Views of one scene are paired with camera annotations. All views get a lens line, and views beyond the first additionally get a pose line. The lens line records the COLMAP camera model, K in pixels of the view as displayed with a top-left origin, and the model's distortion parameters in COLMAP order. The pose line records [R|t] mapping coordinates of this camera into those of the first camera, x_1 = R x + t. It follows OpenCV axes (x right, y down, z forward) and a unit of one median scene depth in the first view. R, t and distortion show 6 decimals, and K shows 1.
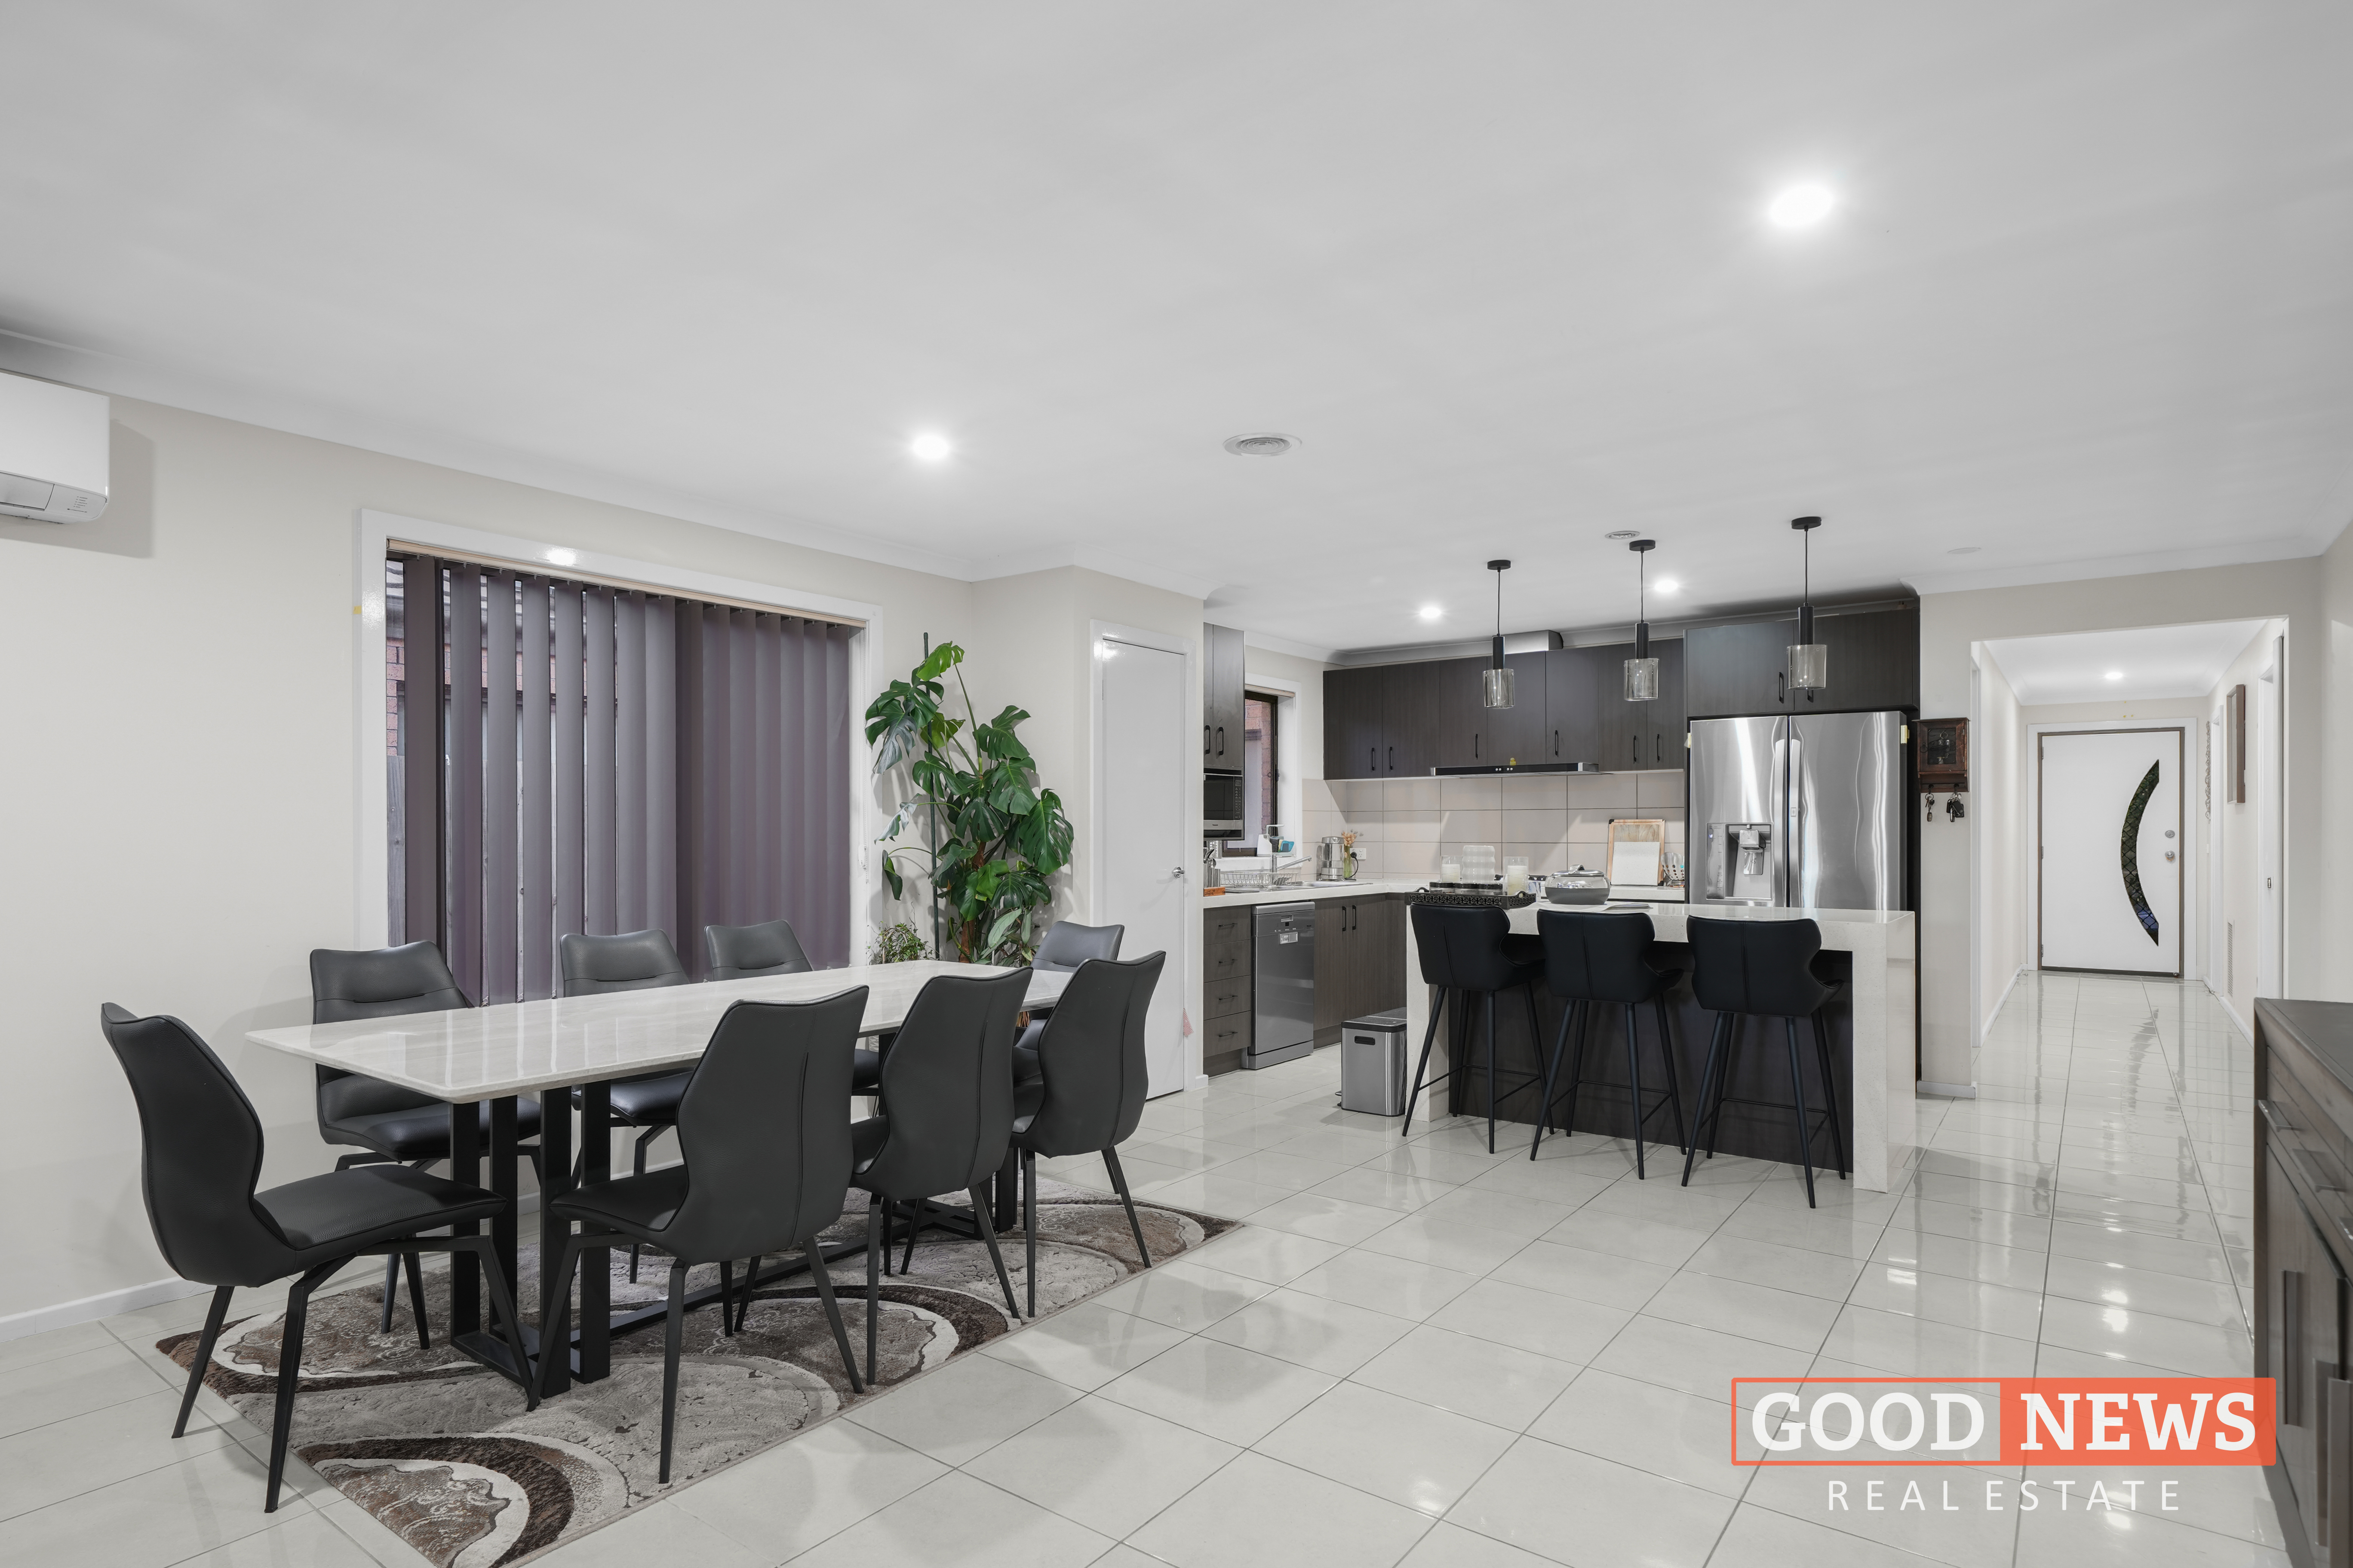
lens RADIAL K [[1239.5, 0, 1135.0], [0, 1239.5, 826.5], [0, 0, 1]] dist [0.006967, -0.001287]
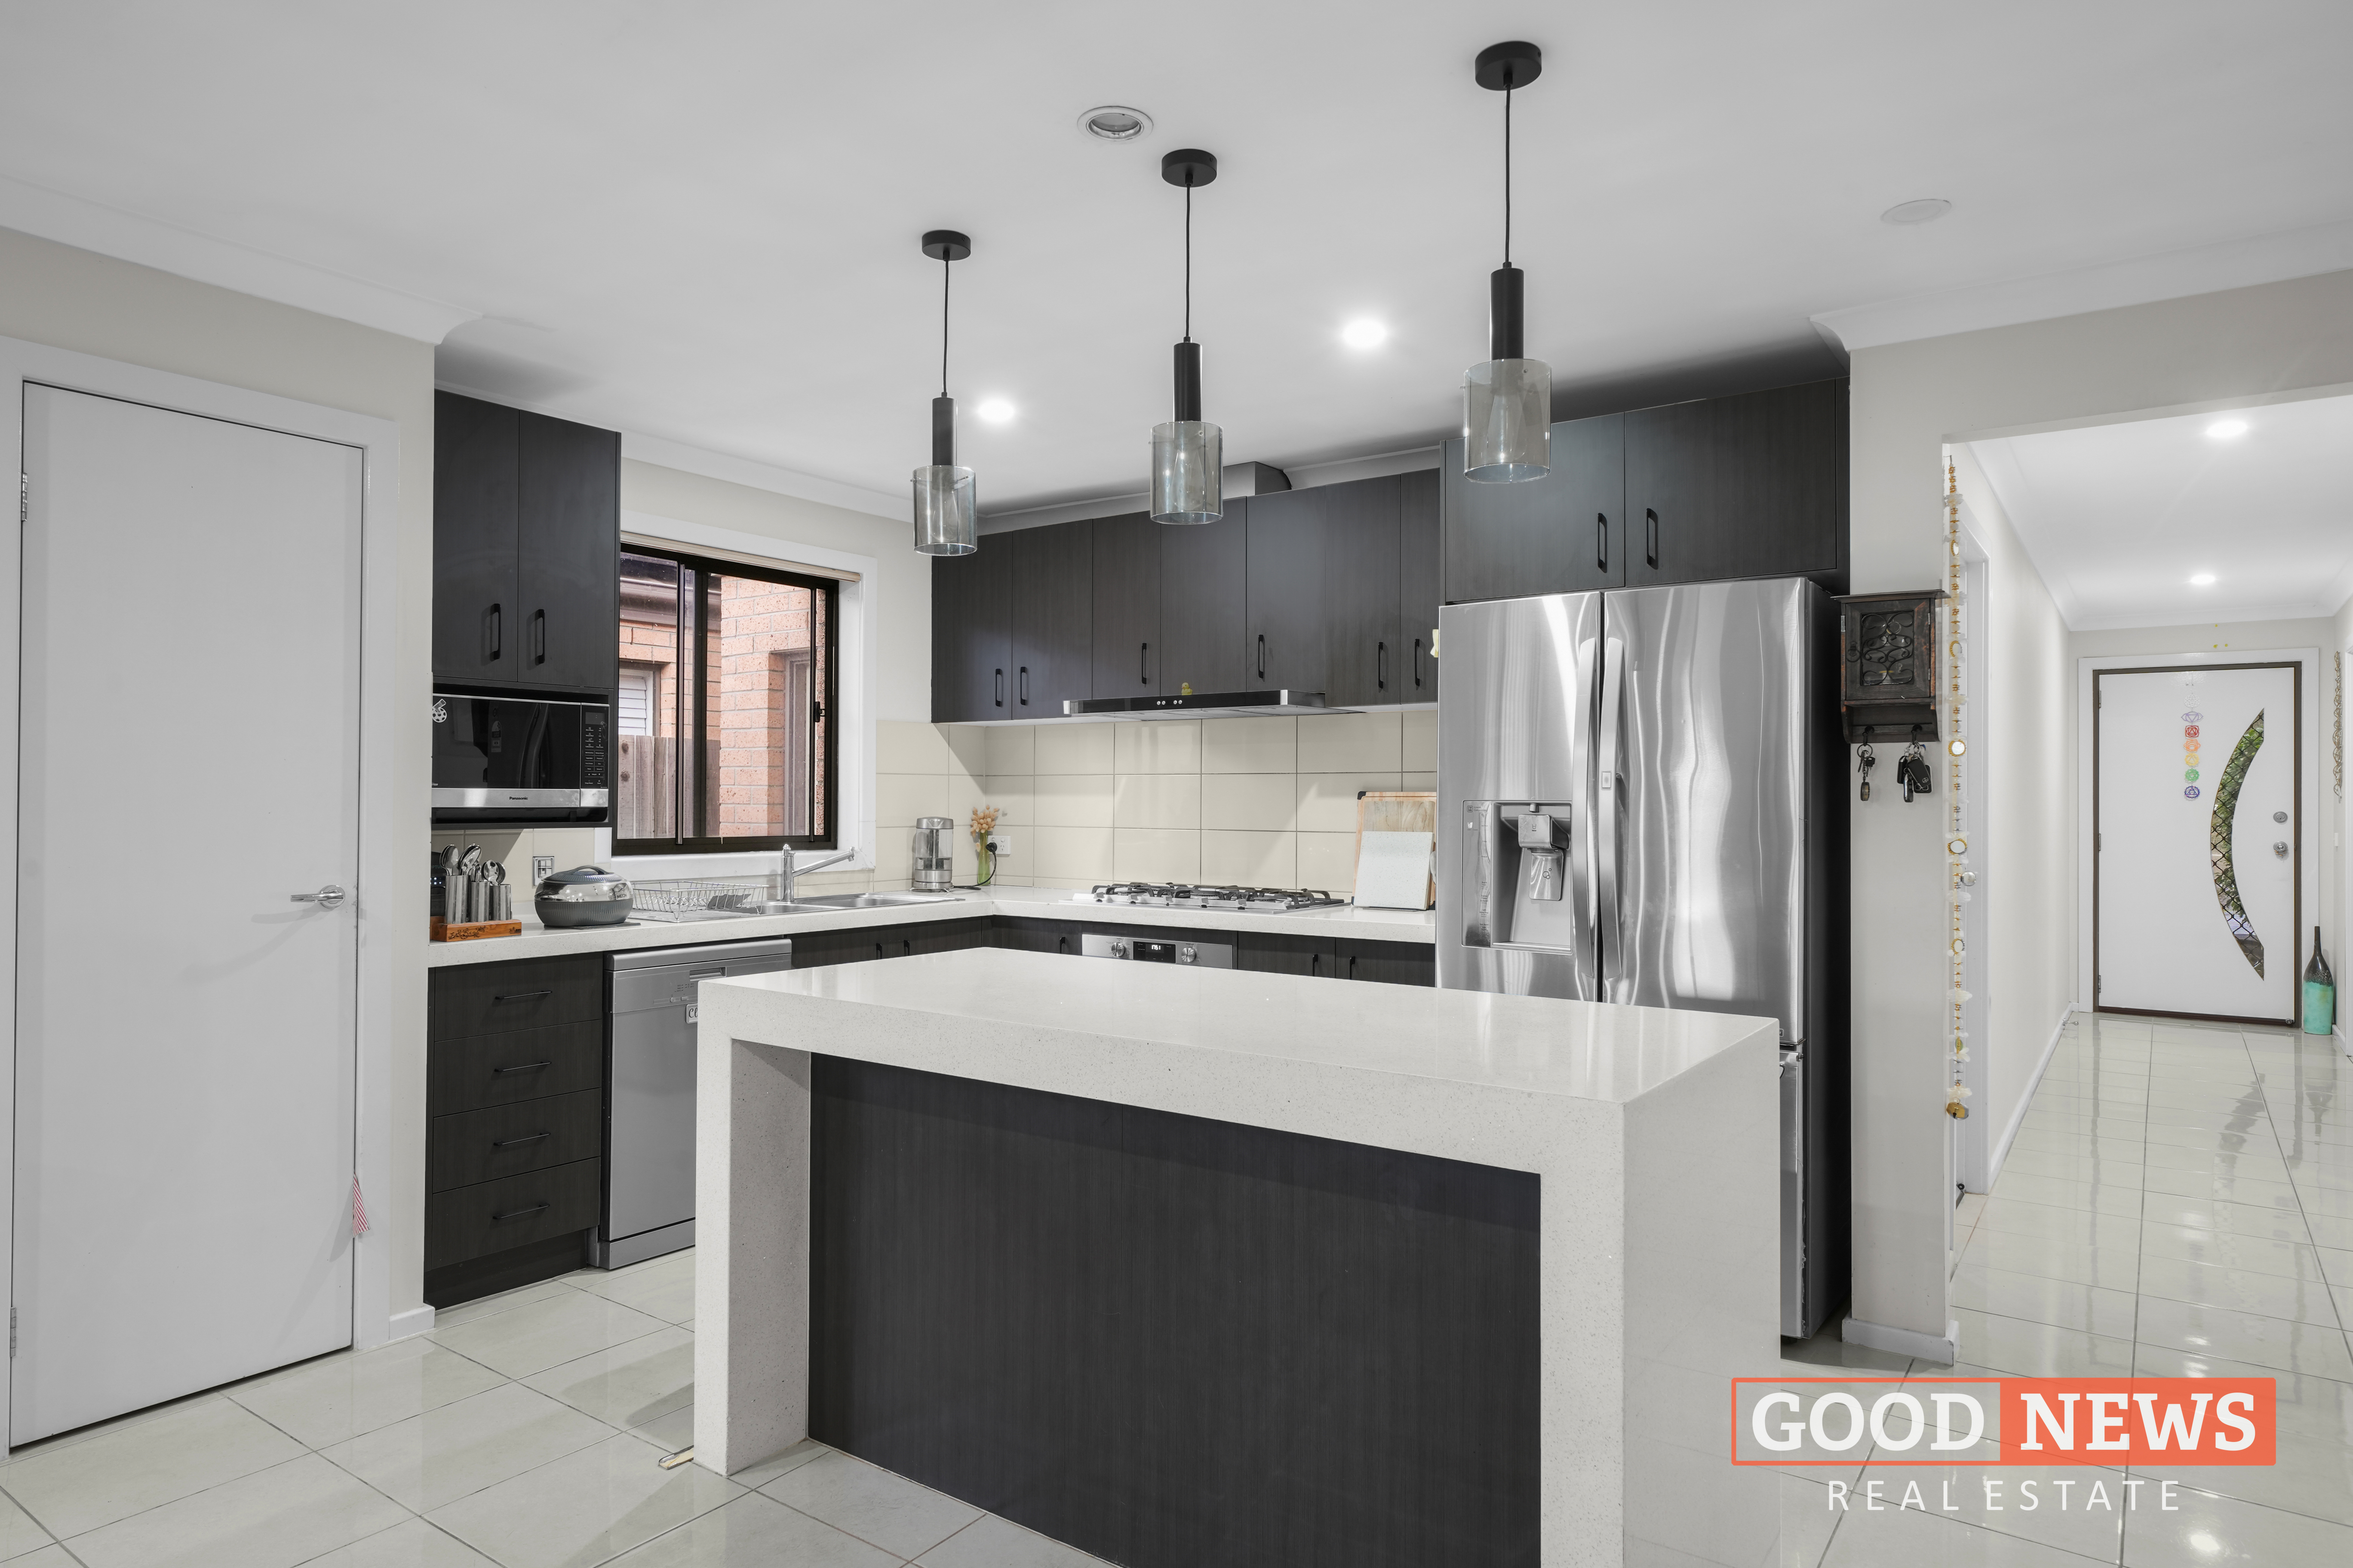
lens RADIAL K [[1371.3, 0, 1171.2], [0, 1371.3, 784.1], [0, 0, 1]] dist [-0.000004, 0.004582]
pose [[0.999486, 0.006189, 0.031450, 0.285288], [-0.005943, 0.999951, -0.007922, -0.003844], [-0.031498, 0.007731, 0.999474, 0.381198]]
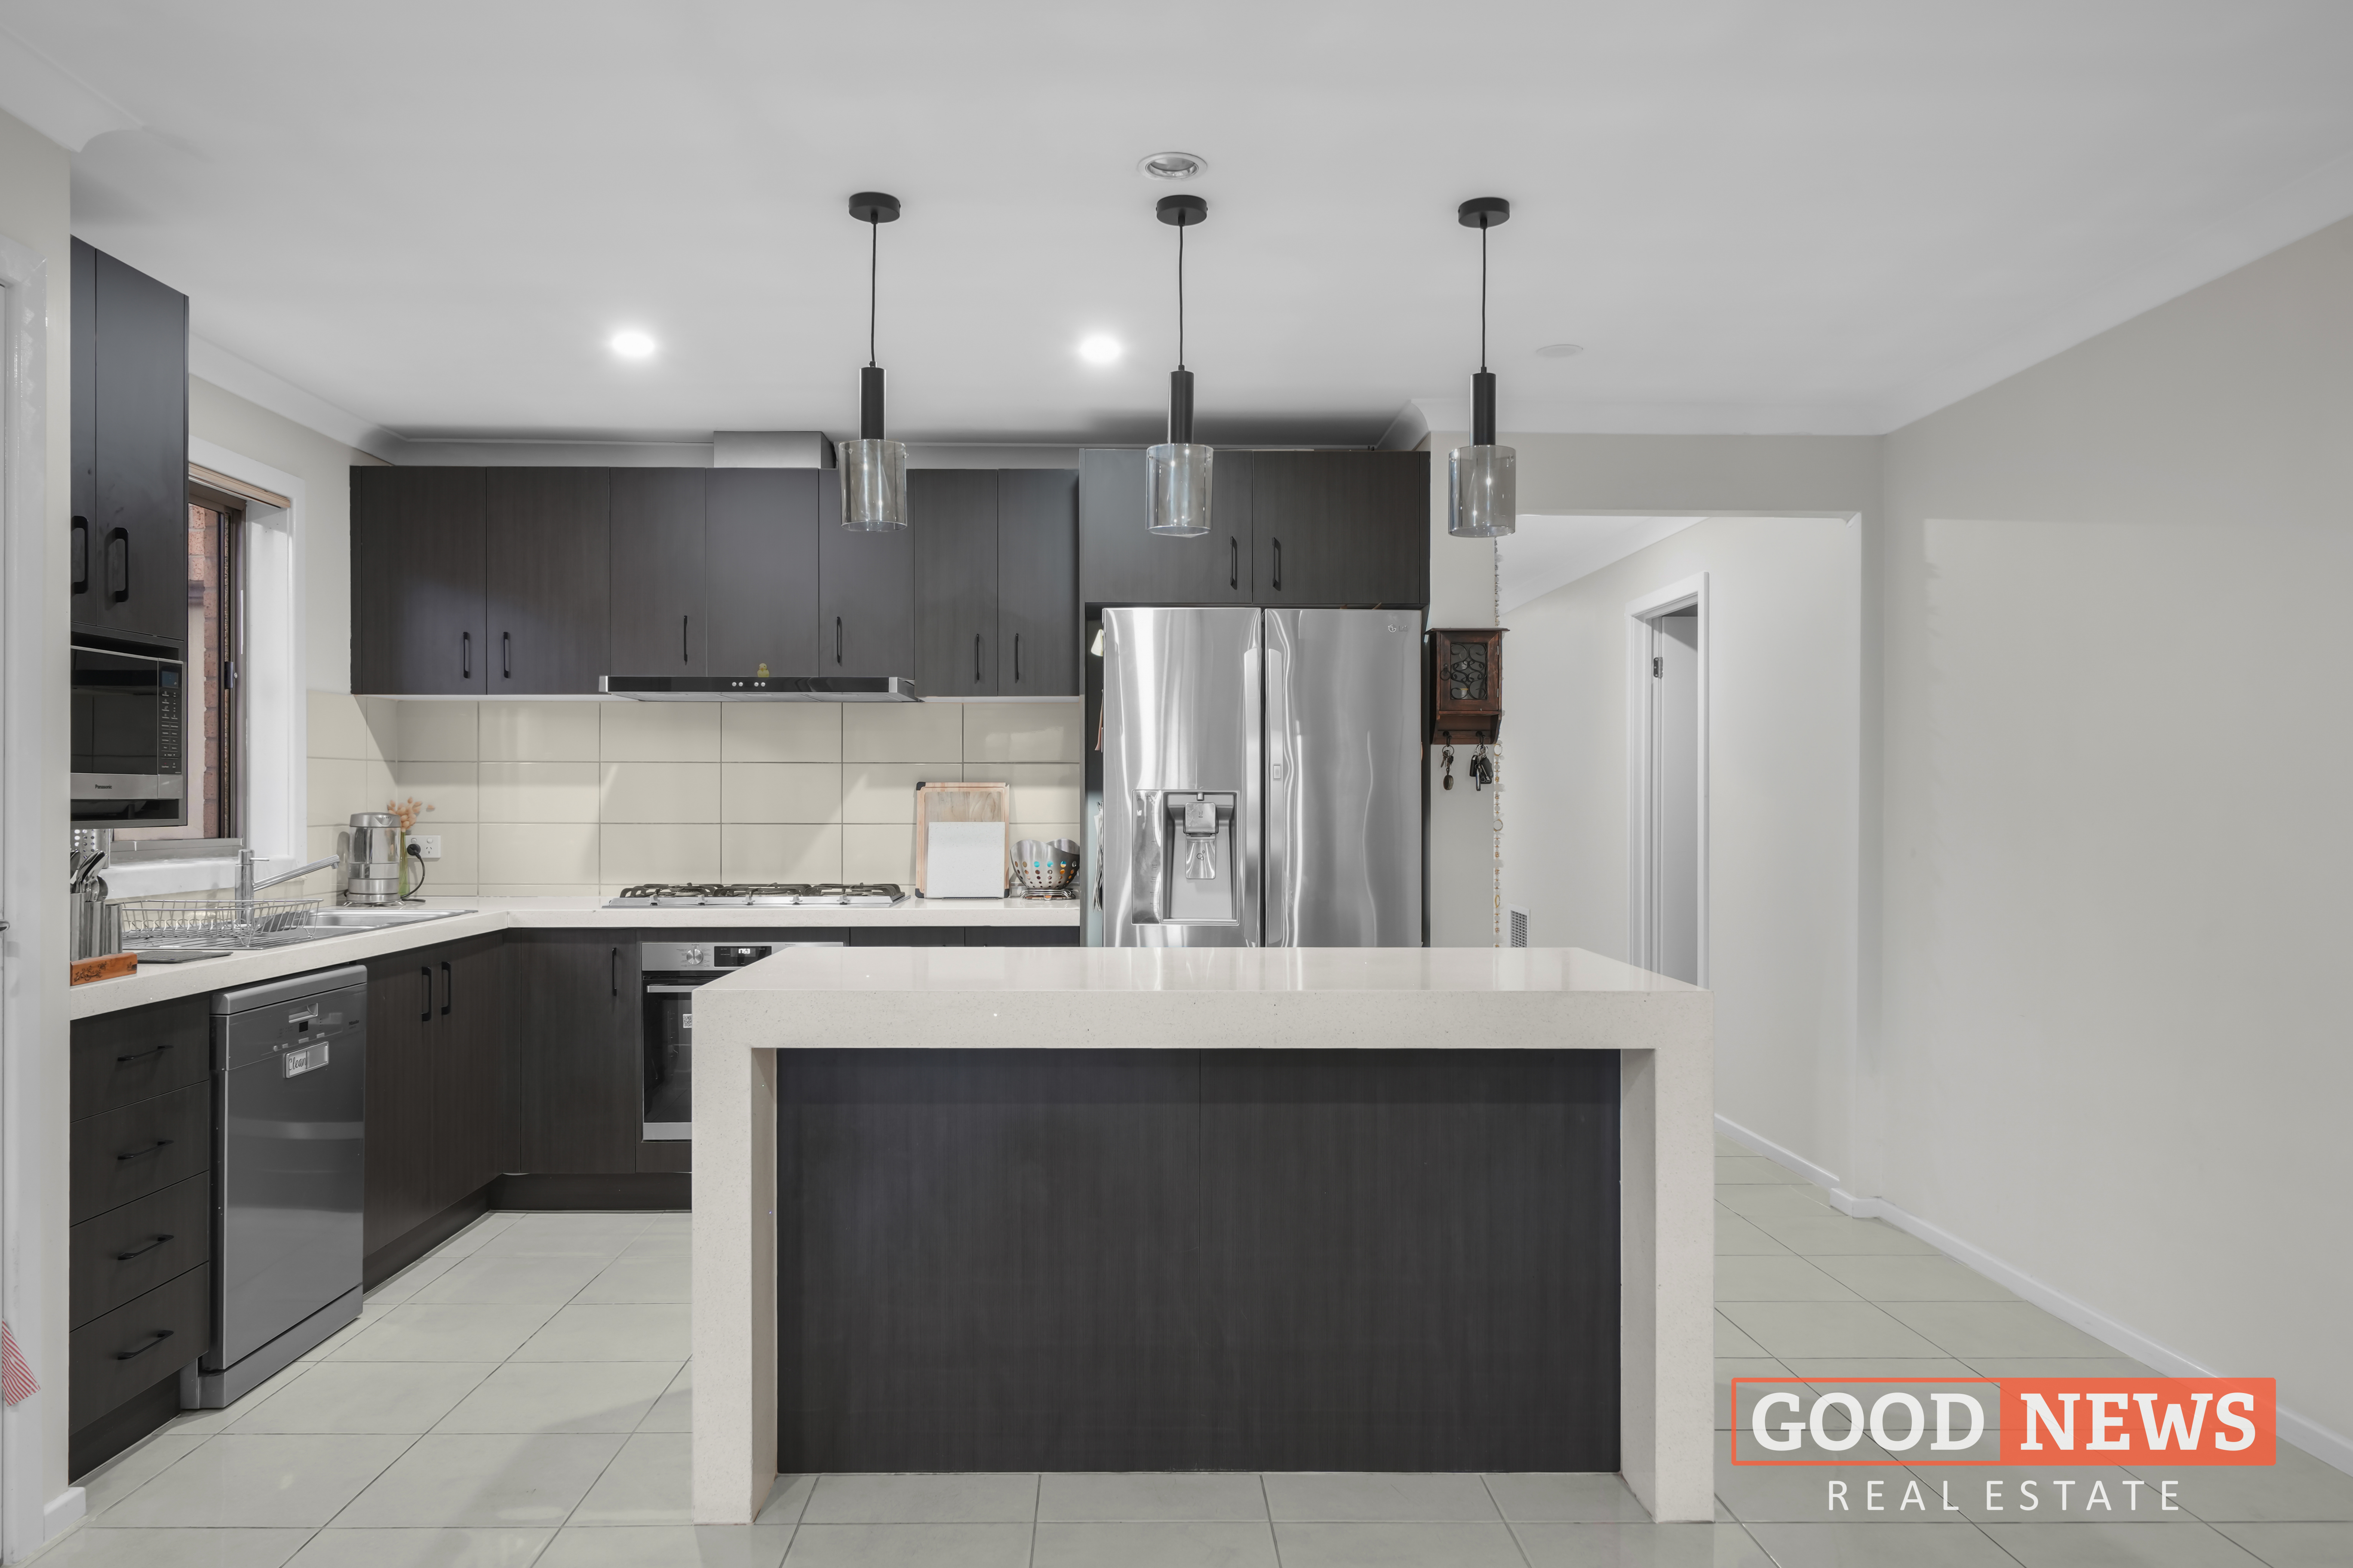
lens RADIAL K [[1570.9, 0, 1099.4], [0, 1570.9, 807.1], [0, 0, 1]] dist [0.019632, -0.009236]
pose [[0.789888, -0.000433, 0.613252, 0.008326], [-0.005323, 0.999957, 0.007563, -0.000336], [-0.613229, -0.009239, 0.789851, 0.395662]]
